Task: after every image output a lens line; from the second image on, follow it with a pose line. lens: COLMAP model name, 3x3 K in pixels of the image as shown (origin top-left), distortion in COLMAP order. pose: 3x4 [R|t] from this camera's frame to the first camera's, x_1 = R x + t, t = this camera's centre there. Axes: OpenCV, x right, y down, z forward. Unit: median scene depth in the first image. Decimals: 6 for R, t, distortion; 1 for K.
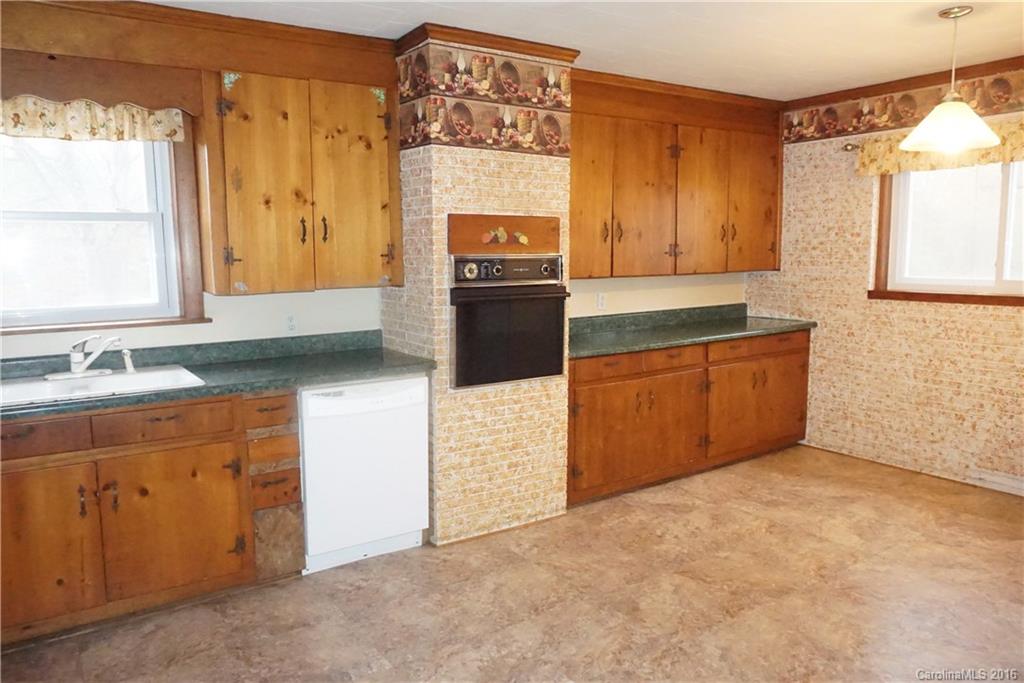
lens RADIAL K [[708.2, 0, 512.2], [0, 708.2, 341.2], [0, 0, 1]] dist [-0.007020, 0.000845]
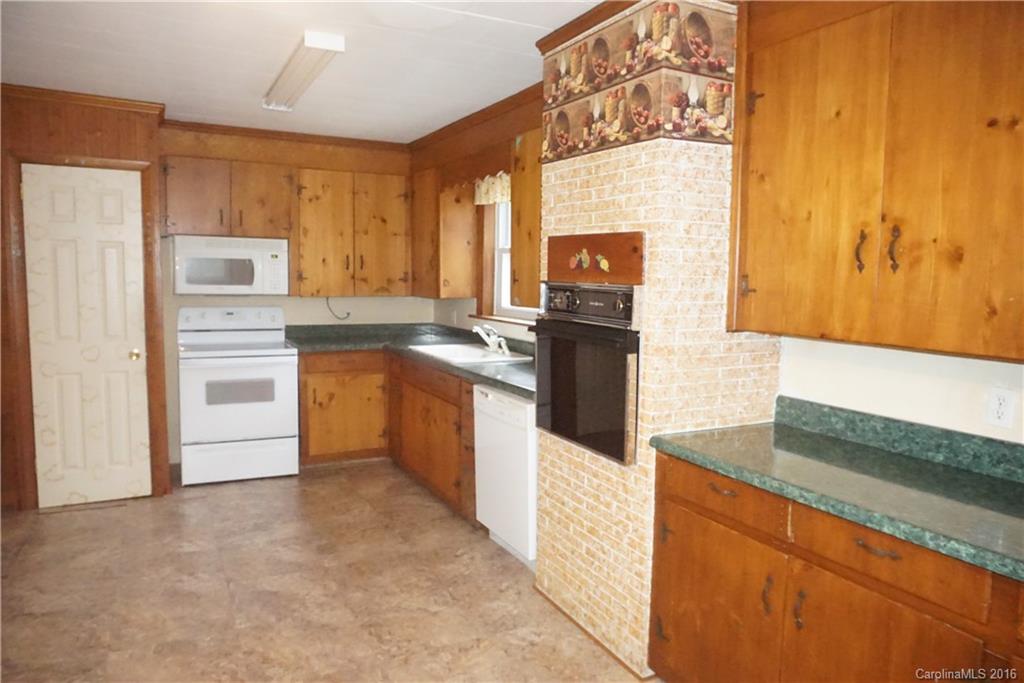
lens RADIAL K [[708.2, 0, 512.9], [0, 708.2, 337.6], [0, 0, 1]] dist [-0.007020, 0.000845]
pose [[-0.119521, 0.106491, -0.987104, 0.798956], [-0.131518, 0.983771, 0.122056, -0.150126], [0.984082, 0.144410, -0.103576, 1.020866]]
